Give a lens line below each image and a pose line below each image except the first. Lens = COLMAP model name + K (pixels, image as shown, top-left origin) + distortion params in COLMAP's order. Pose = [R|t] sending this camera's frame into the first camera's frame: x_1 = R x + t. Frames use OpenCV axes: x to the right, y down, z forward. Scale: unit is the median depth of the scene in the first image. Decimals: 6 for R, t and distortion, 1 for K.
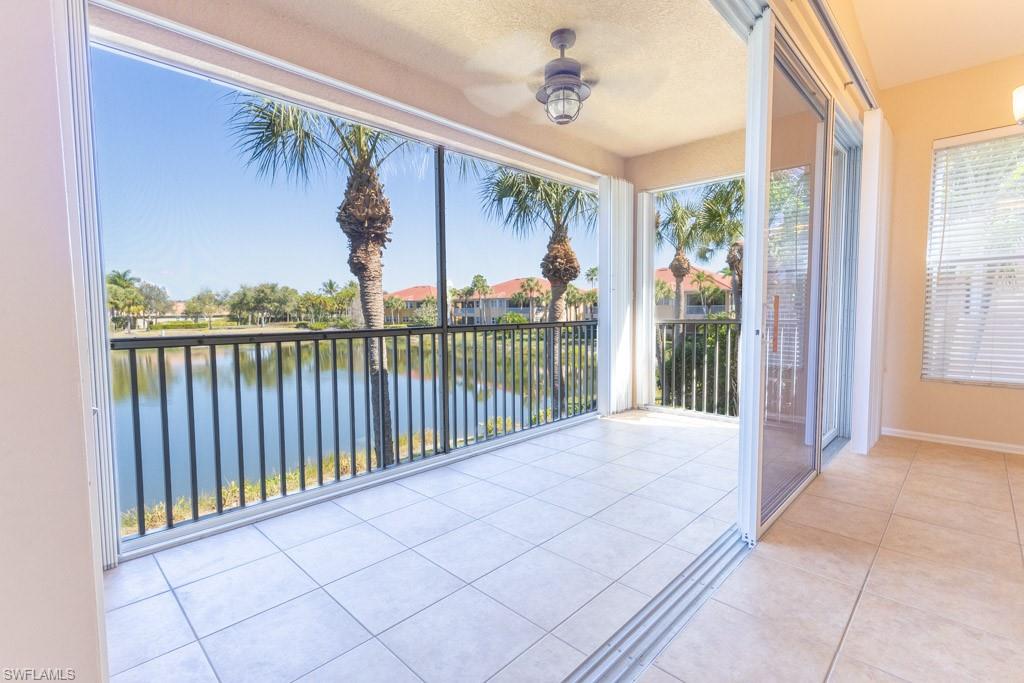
lens RADIAL K [[472.8, 0, 507.4], [0, 472.8, 342.4], [0, 0, 1]] dist [0.008160, 0.000547]
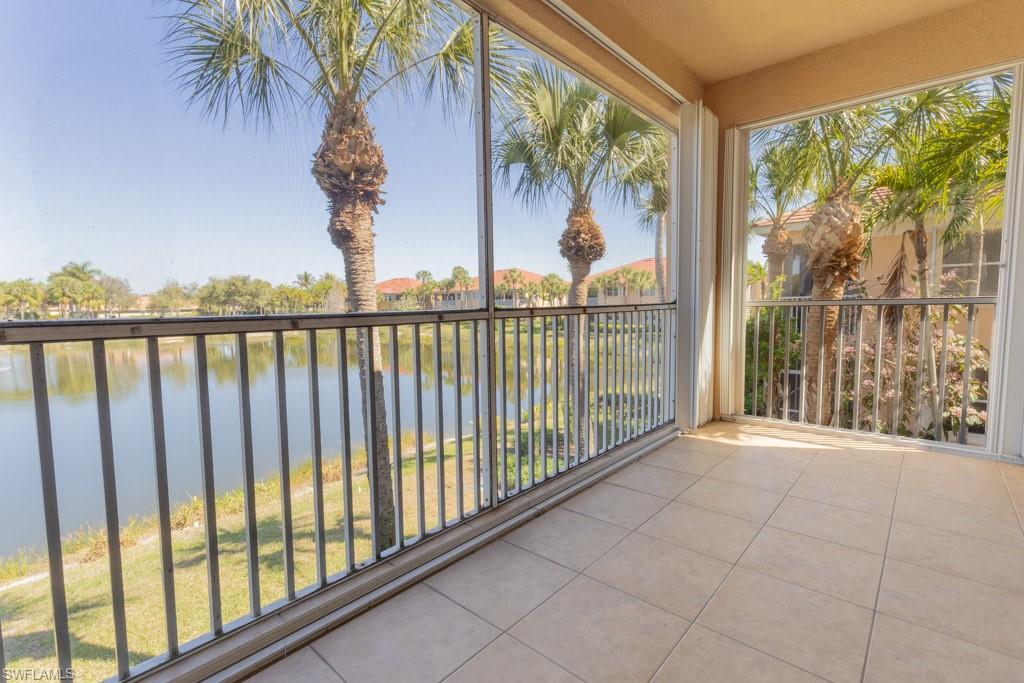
lens RADIAL K [[472.8, 0, 507.6], [0, 472.8, 341.6], [0, 0, 1]] dist [0.008160, 0.000547]
pose [[0.998986, -0.009638, 0.043983, -0.060979], [0.009028, 0.999861, 0.014047, 0.000597], [-0.044112, -0.013635, 0.998934, 0.164345]]
